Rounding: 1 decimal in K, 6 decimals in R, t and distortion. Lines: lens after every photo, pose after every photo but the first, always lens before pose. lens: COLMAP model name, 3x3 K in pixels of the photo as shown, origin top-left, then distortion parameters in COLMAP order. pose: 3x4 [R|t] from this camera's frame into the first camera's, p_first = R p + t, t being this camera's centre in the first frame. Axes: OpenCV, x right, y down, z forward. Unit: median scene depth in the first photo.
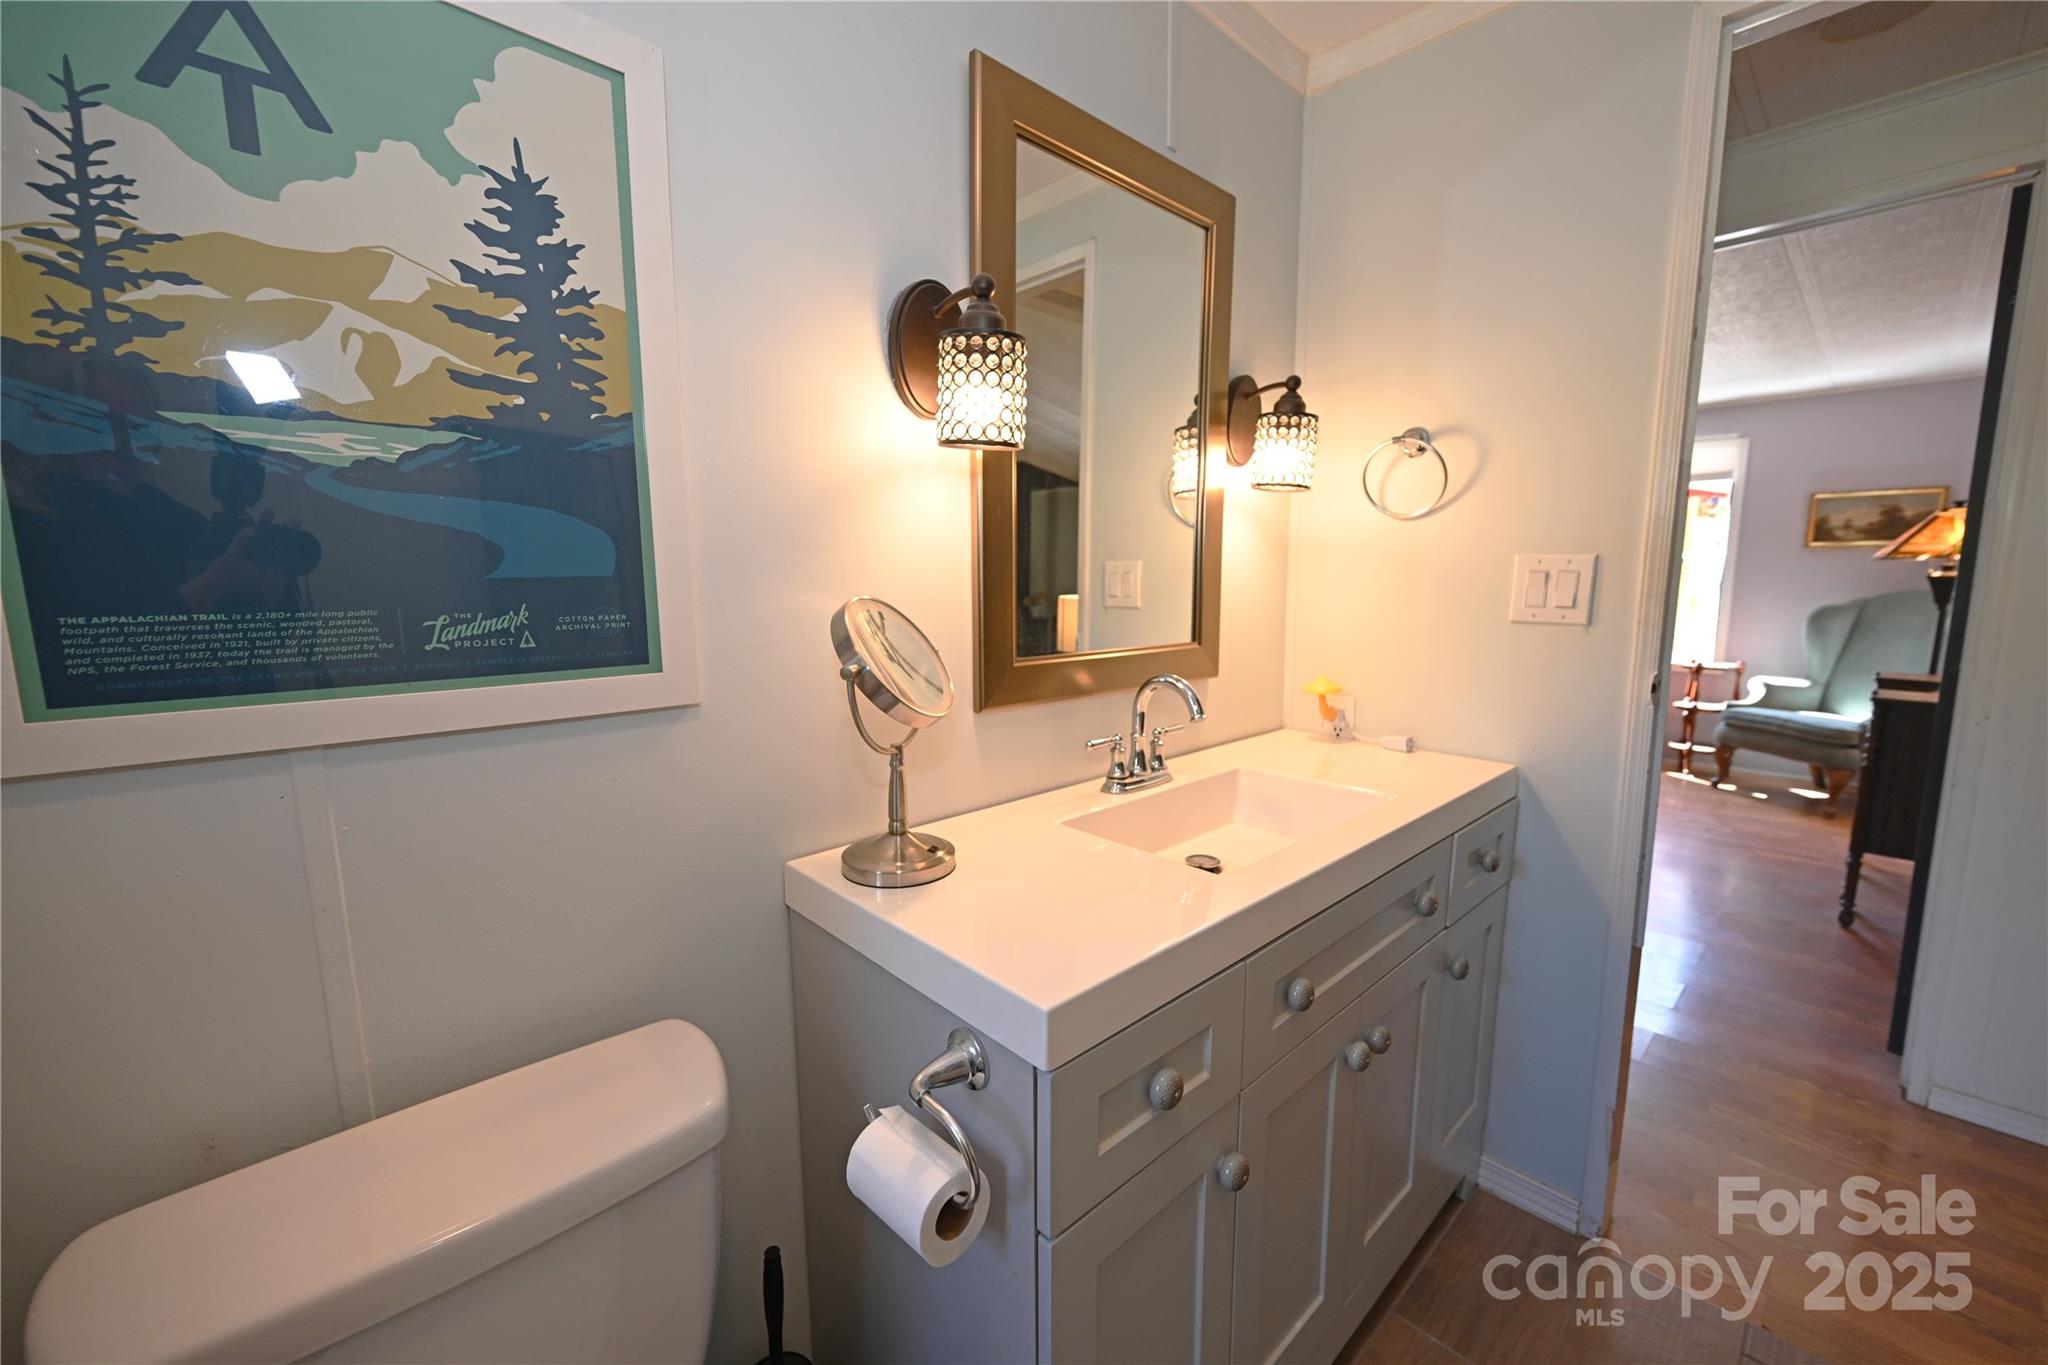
lens RADIAL K [[799.2, 0, 1034.5], [0, 799.2, 676.9], [0, 0, 1]] dist [0.000589, -0.000094]
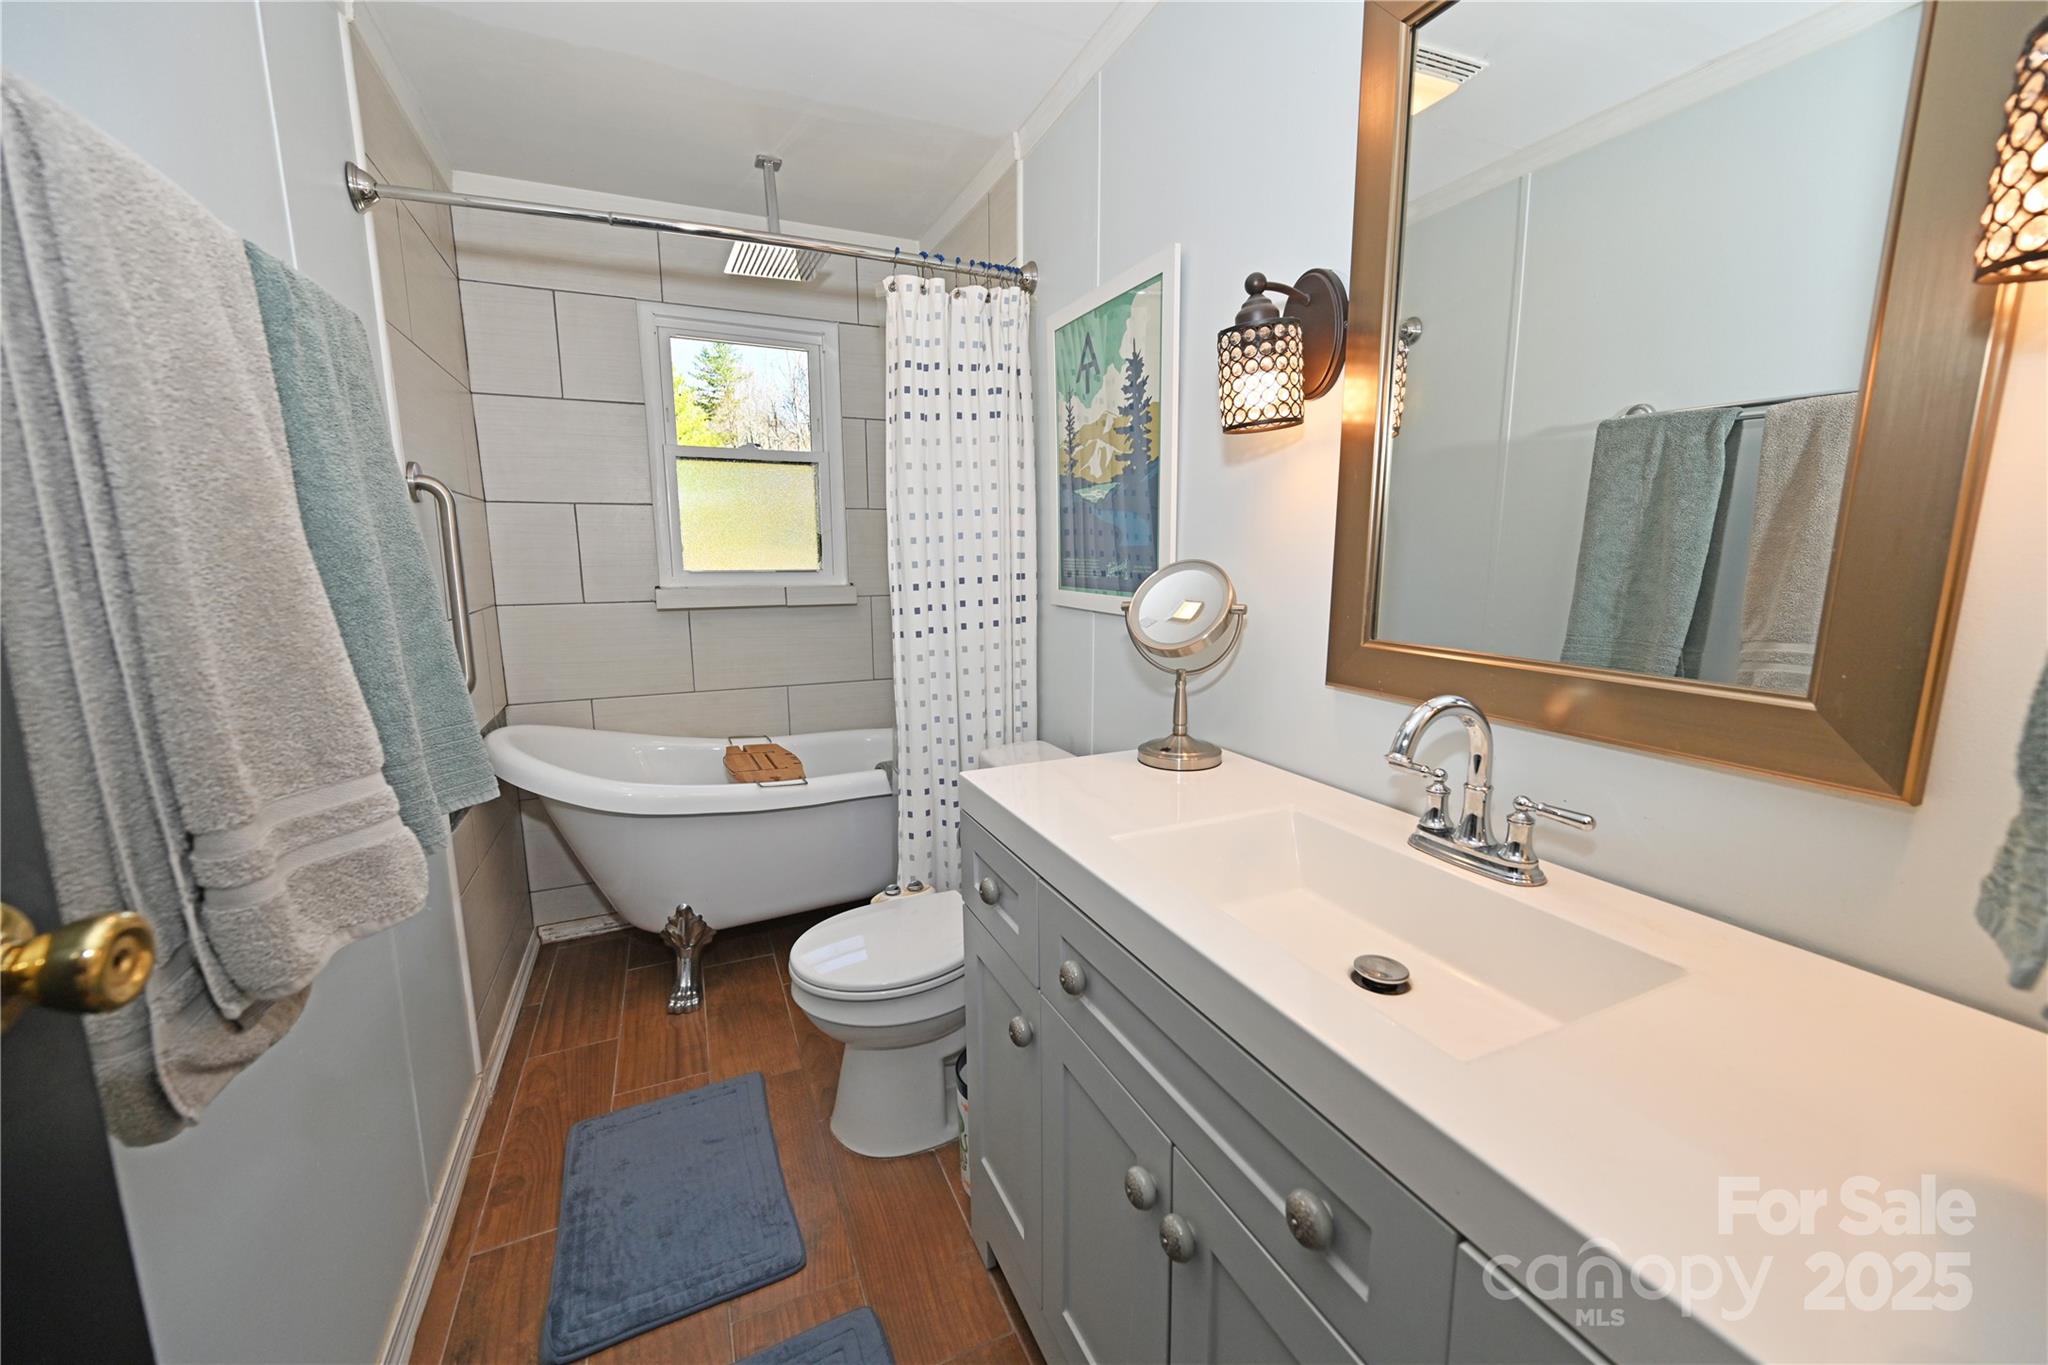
lens RADIAL K [[799.2, 0, 1031.9], [0, 799.2, 689.4], [0, 0, 1]] dist [0.000589, -0.000094]
pose [[-0.320788, 0.145667, -0.935883, 1.593621], [-0.144398, 0.969031, 0.200321, -0.156987], [0.936079, 0.199400, -0.289819, 1.574237]]
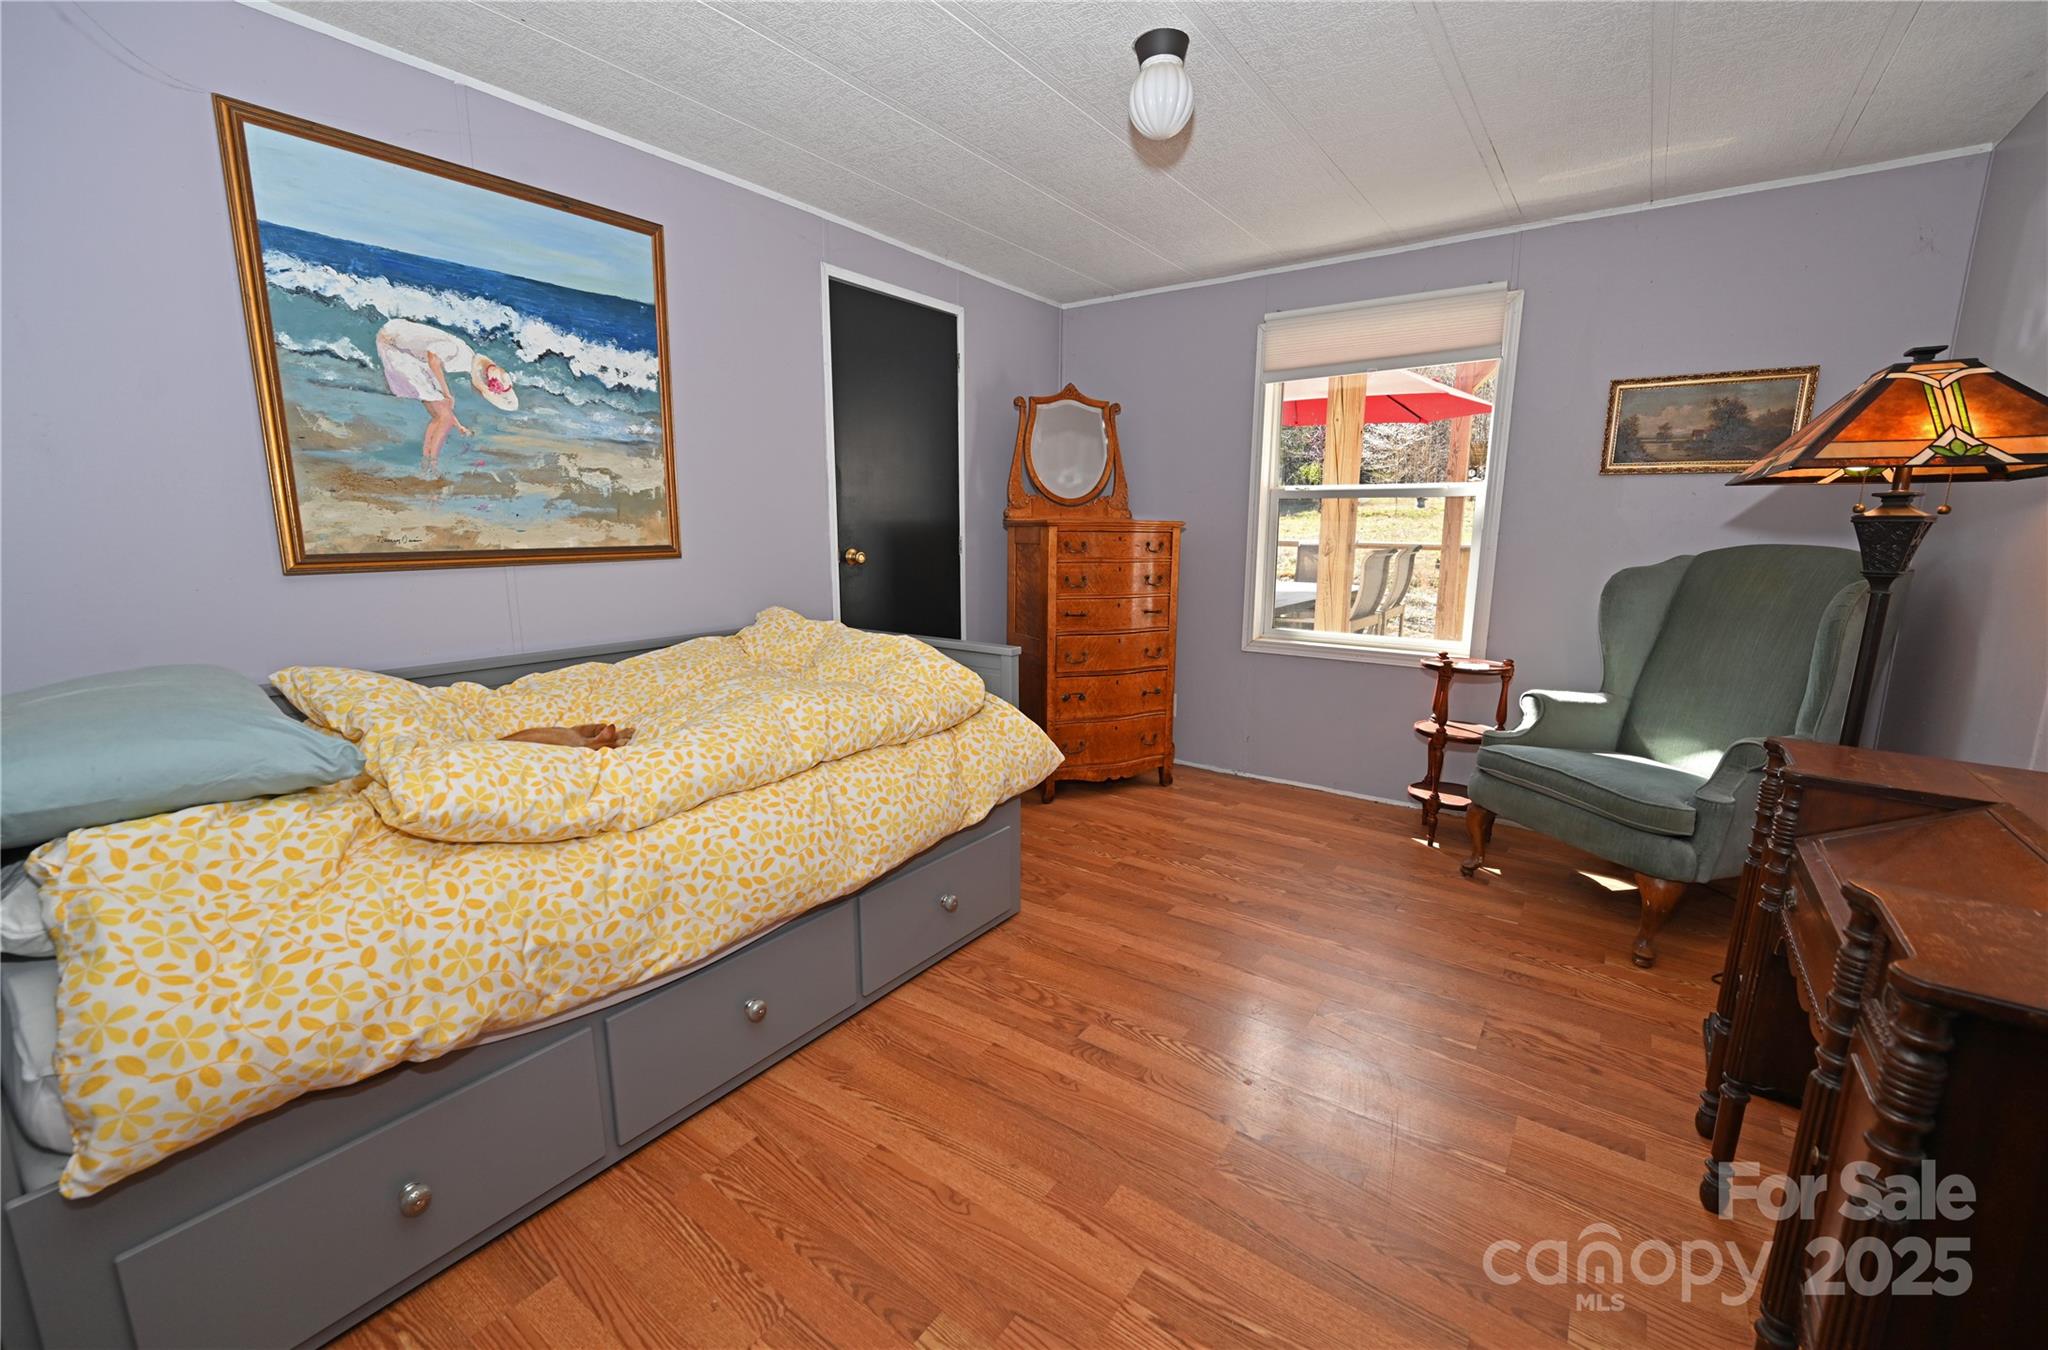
lens RADIAL K [[835.4, 0, 1022.1], [0, 835.4, 668.3], [0, 0, 1]] dist [-0.000617, -0.000085]
pose [[0.983267, -0.026265, 0.180269, 0.393645], [0.015398, 0.997993, 0.061417, -0.055024], [-0.181520, -0.057613, 0.981698, 0.430066]]
